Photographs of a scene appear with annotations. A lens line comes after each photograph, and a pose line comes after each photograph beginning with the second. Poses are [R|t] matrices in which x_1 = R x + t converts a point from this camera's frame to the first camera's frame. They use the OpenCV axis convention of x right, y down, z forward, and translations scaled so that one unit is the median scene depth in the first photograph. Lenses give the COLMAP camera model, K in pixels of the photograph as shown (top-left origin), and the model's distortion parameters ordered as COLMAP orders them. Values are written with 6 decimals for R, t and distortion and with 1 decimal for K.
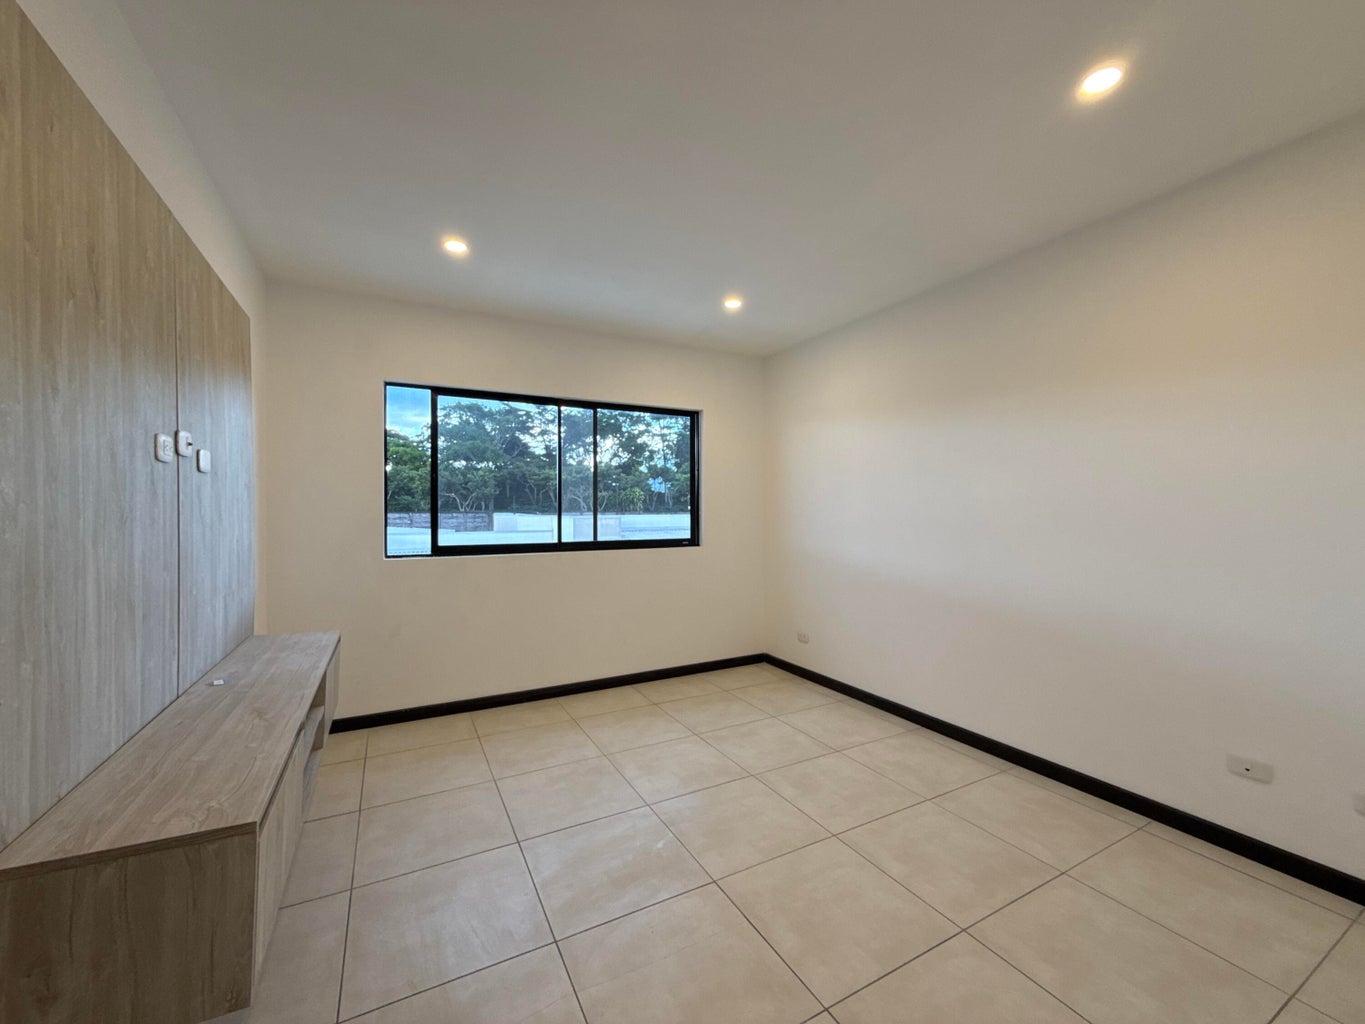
lens RADIAL K [[544.1, 0, 681.4], [0, 544.1, 510.1], [0, 0, 1]] dist [-0.001394, 0.000018]
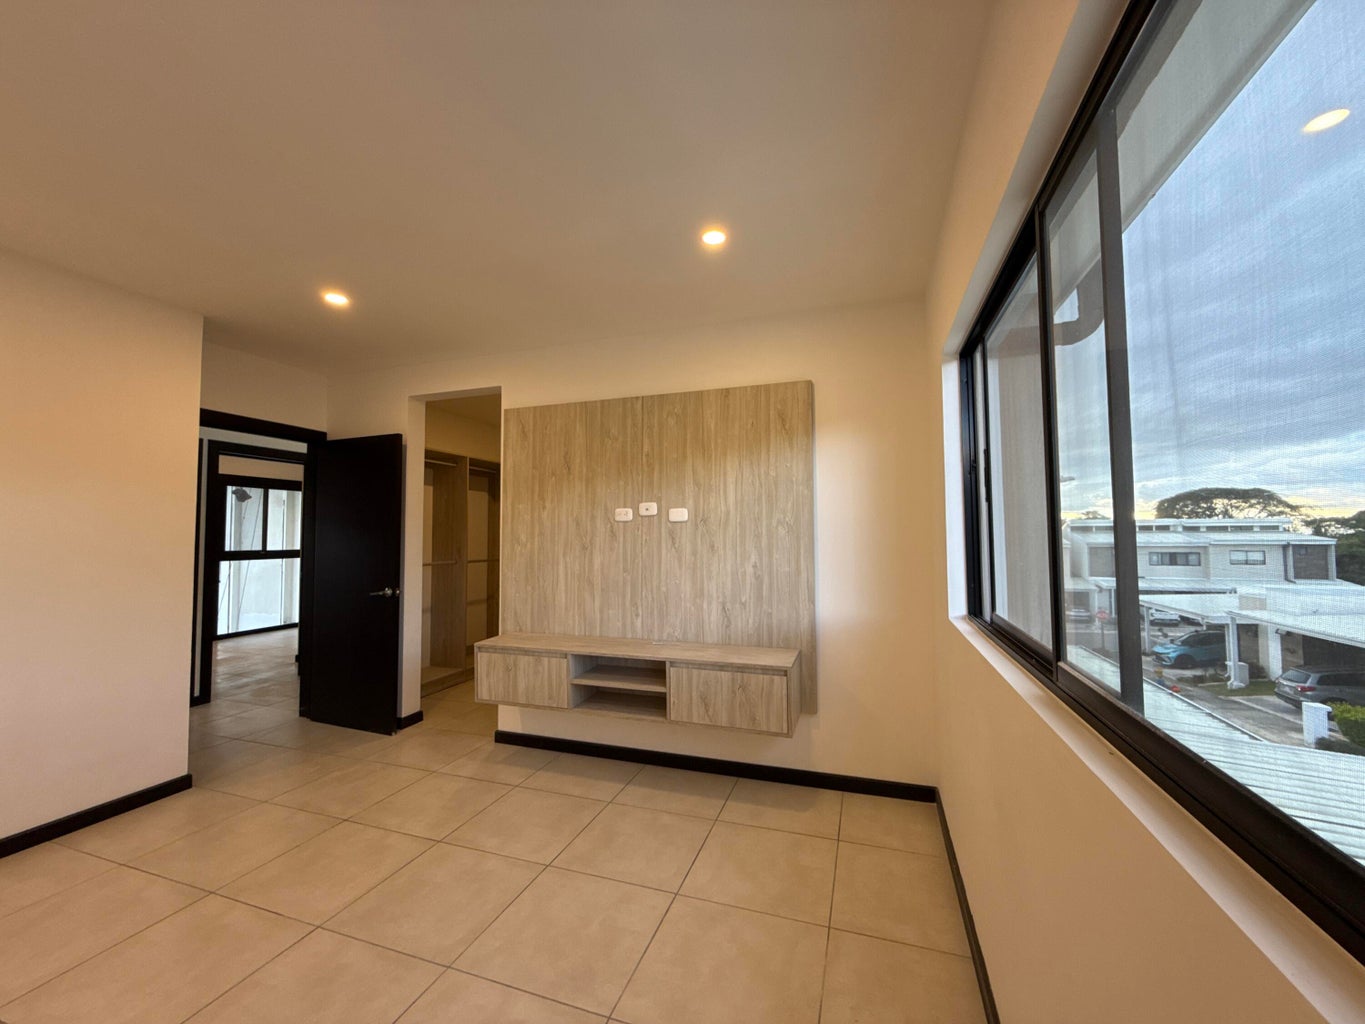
lens RADIAL K [[544.1, 0, 681.4], [0, 544.1, 510.1], [0, 0, 1]] dist [-0.001394, 0.000018]
pose [[-0.731184, -0.027283, -0.681635, 0.392923], [0.007943, 0.998792, -0.048498, -0.032224], [0.682134, -0.040875, -0.730084, 3.152735]]
